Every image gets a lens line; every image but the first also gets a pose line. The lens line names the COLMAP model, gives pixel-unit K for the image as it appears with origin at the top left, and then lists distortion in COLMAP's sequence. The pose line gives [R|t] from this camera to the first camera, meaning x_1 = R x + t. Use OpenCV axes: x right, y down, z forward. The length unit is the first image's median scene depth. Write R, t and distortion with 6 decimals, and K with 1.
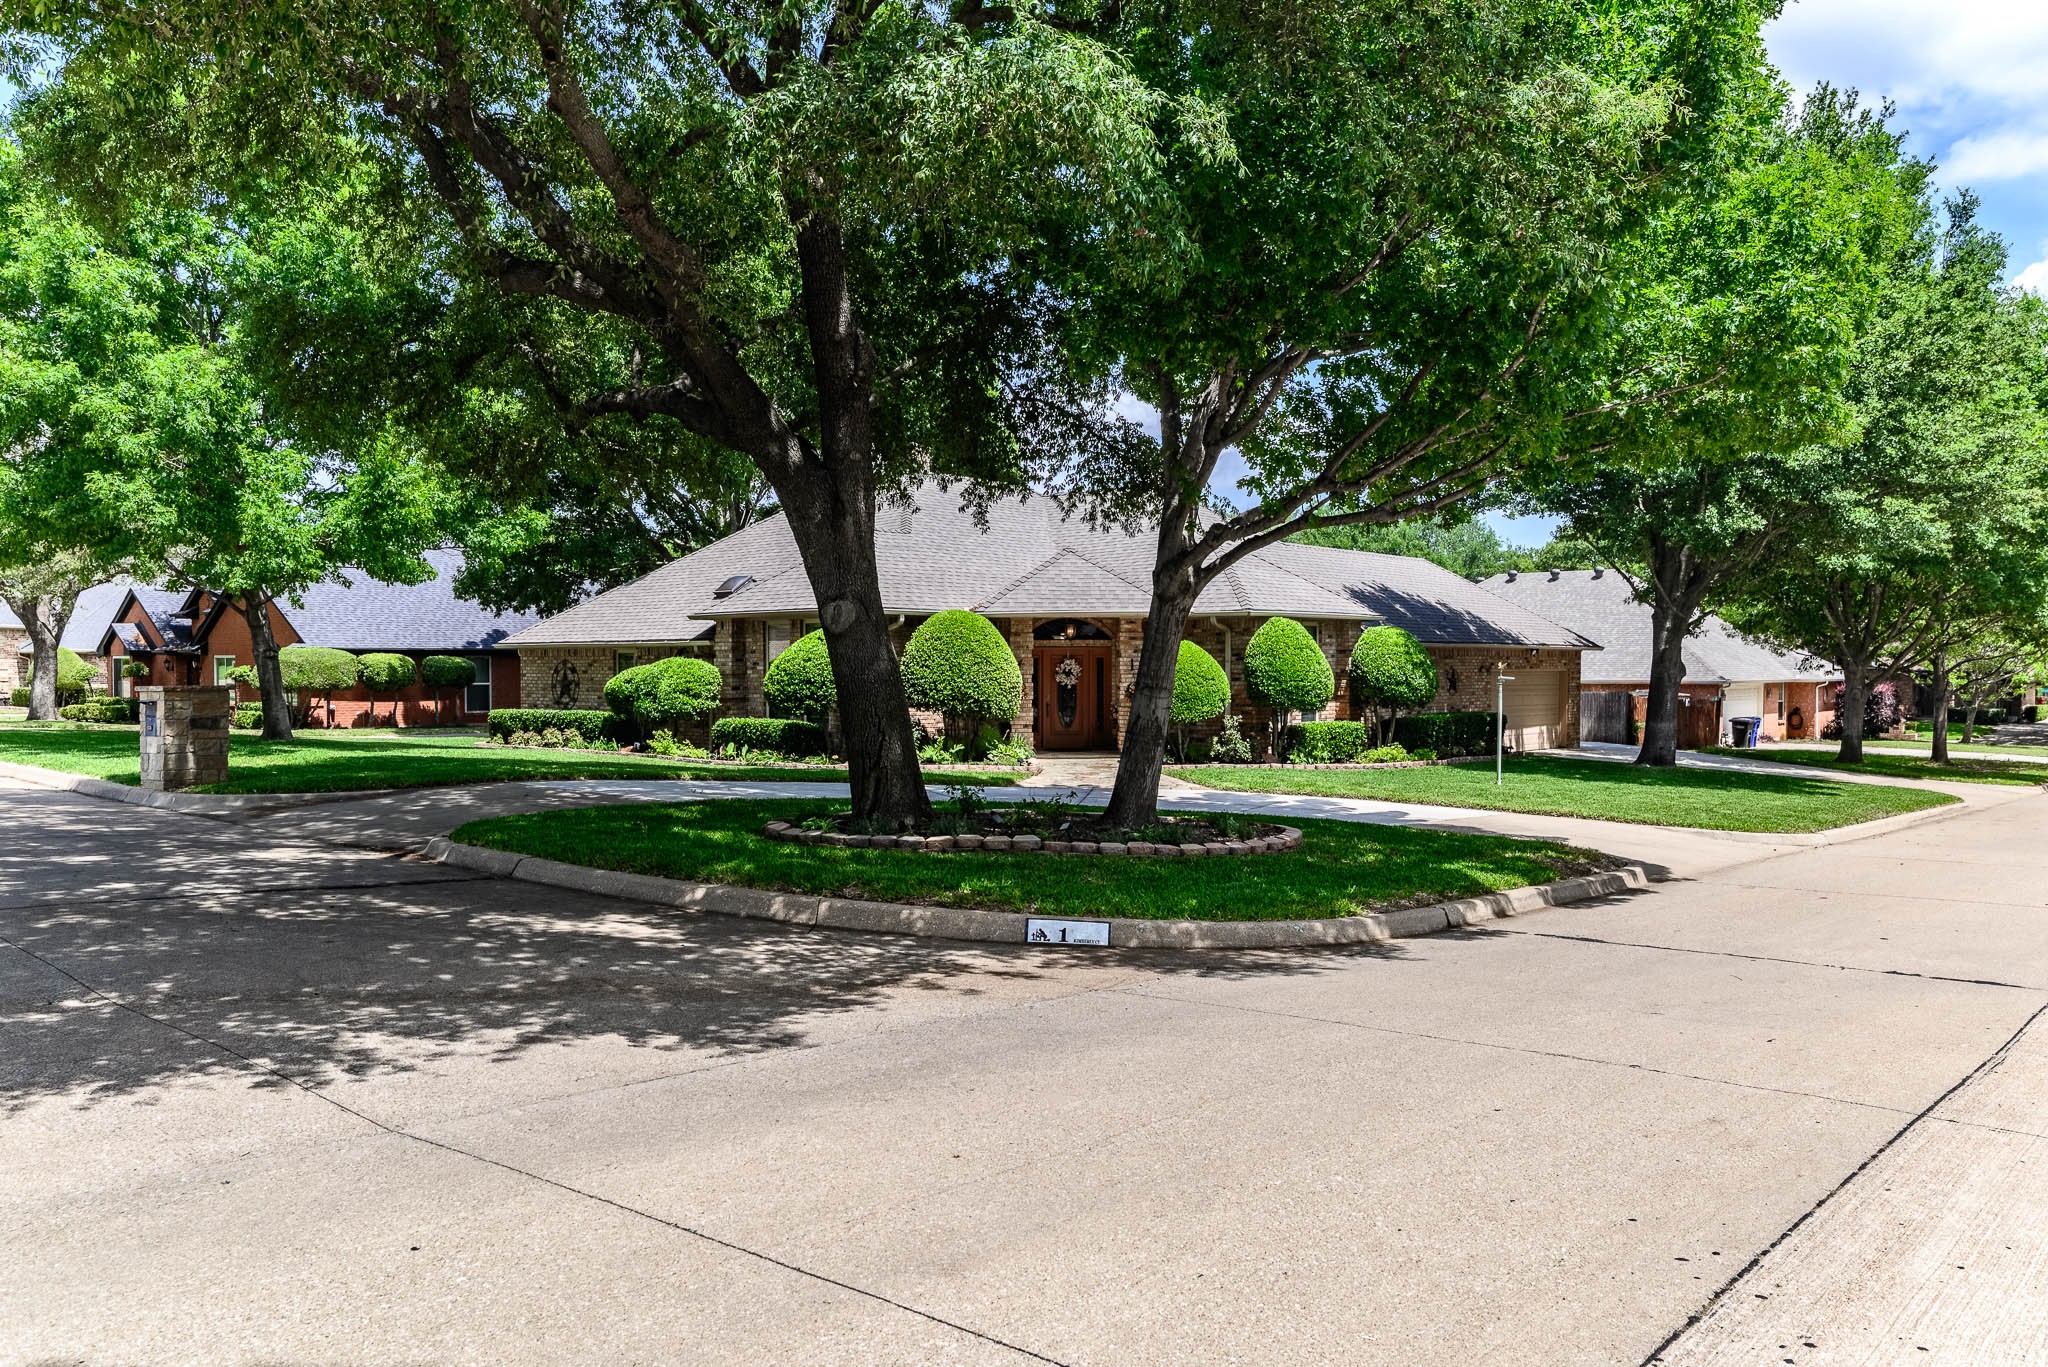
lens RADIAL K [[1534.1, 0, 1024.0], [0, 1534.1, 683.5], [0, 0, 1]] dist [0.000355, -0.000018]
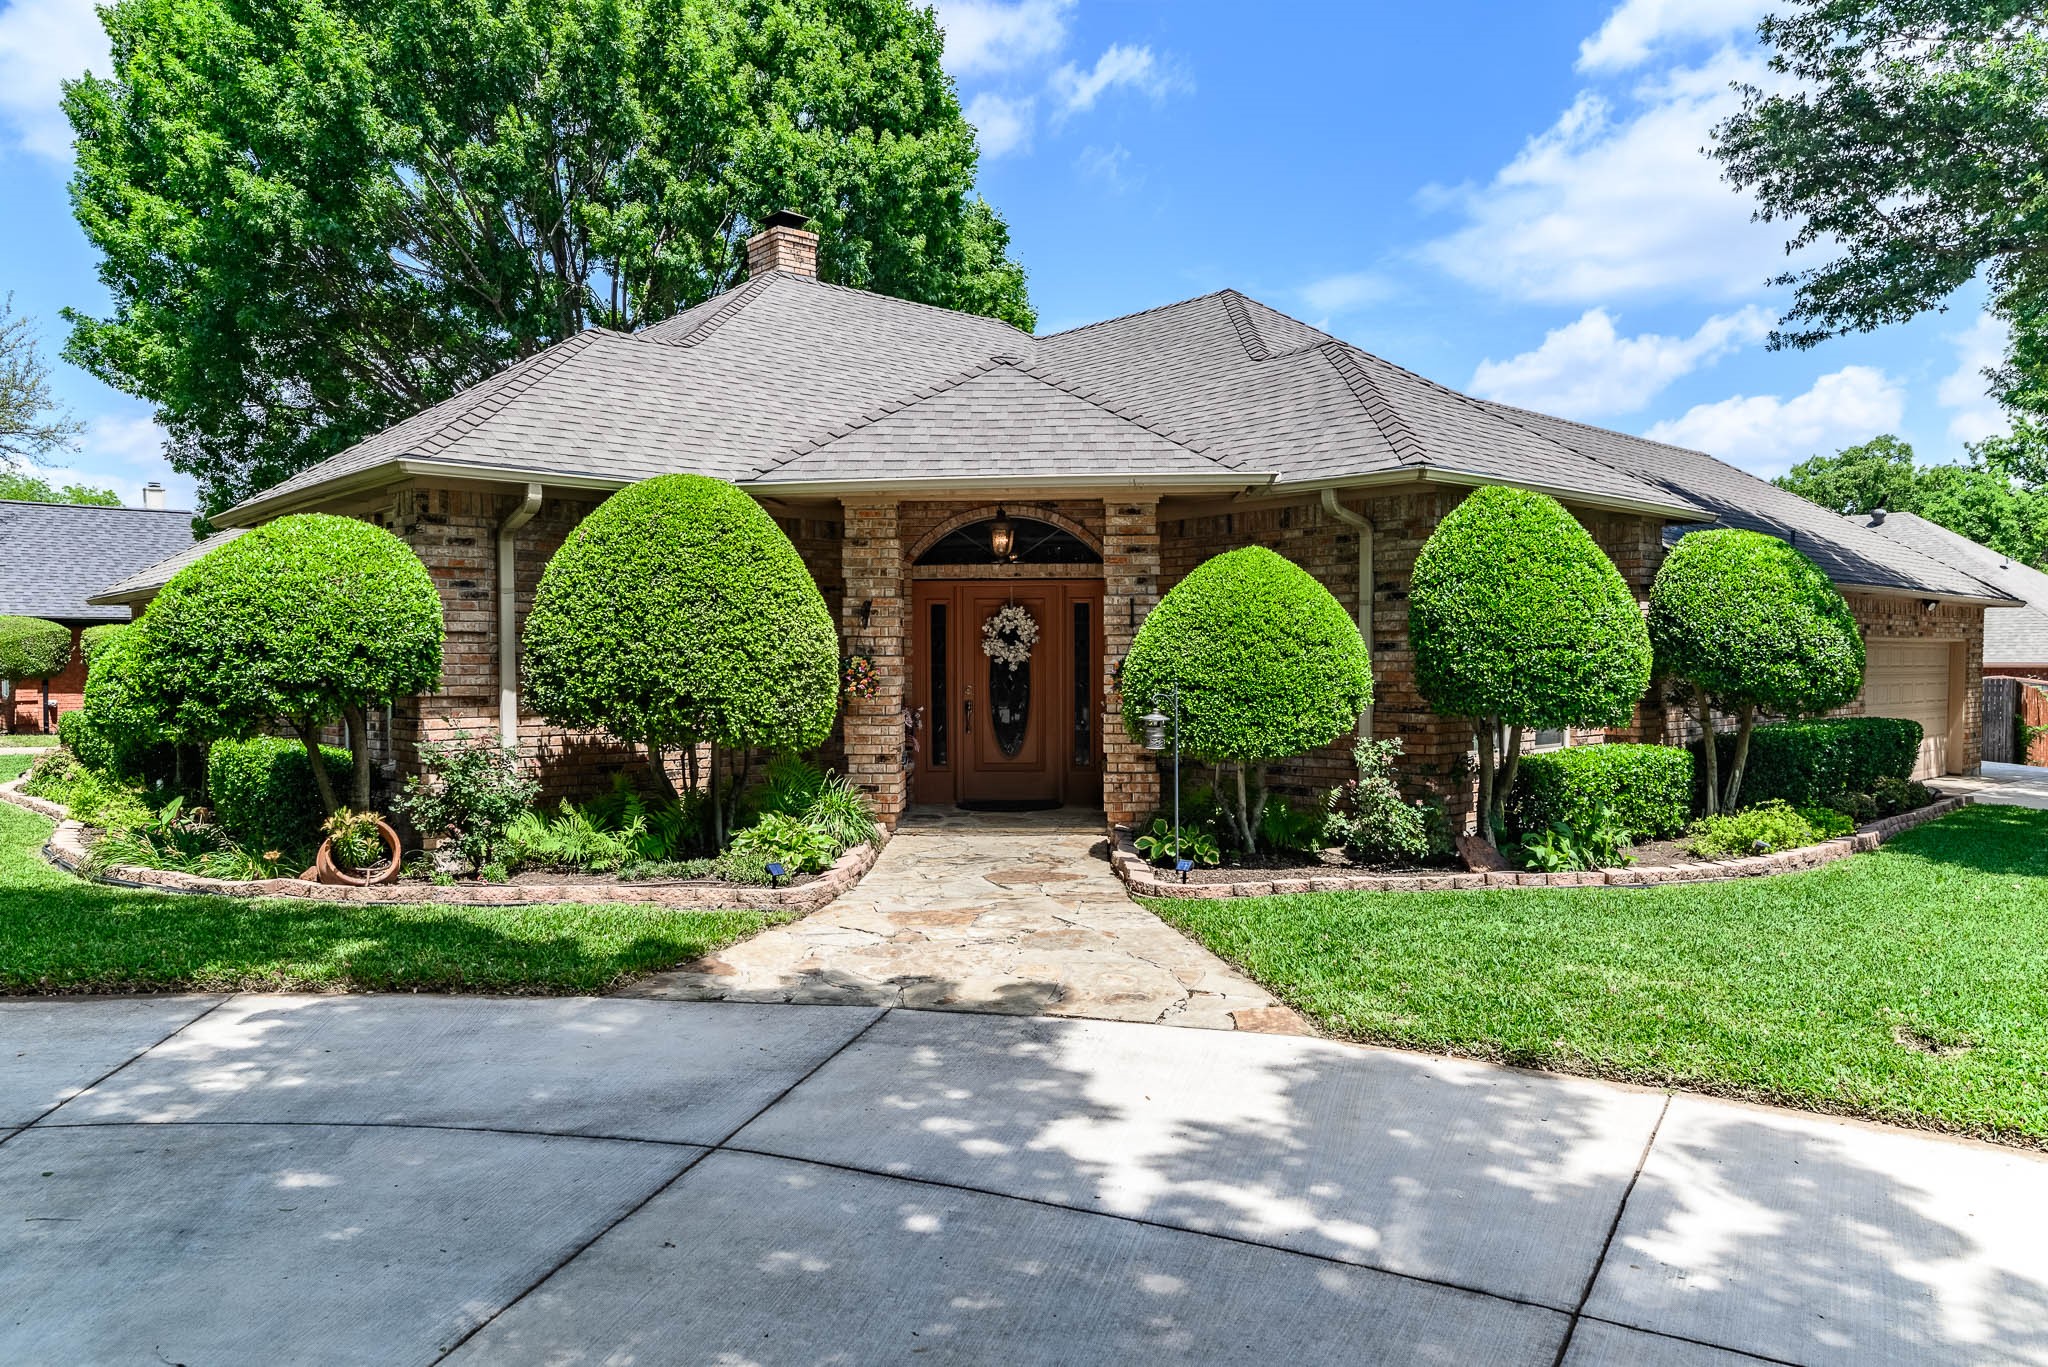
lens RADIAL K [[1412.8, 0, 1024.0], [0, 1412.8, 683.5], [0, 0, 1]] dist [-0.000641, -0.000086]
pose [[0.994309, -0.000056, -0.106535, 0.082859], [0.000789, 0.999976, 0.006837, 0.004448], [0.106532, -0.006883, 0.994285, 0.619415]]
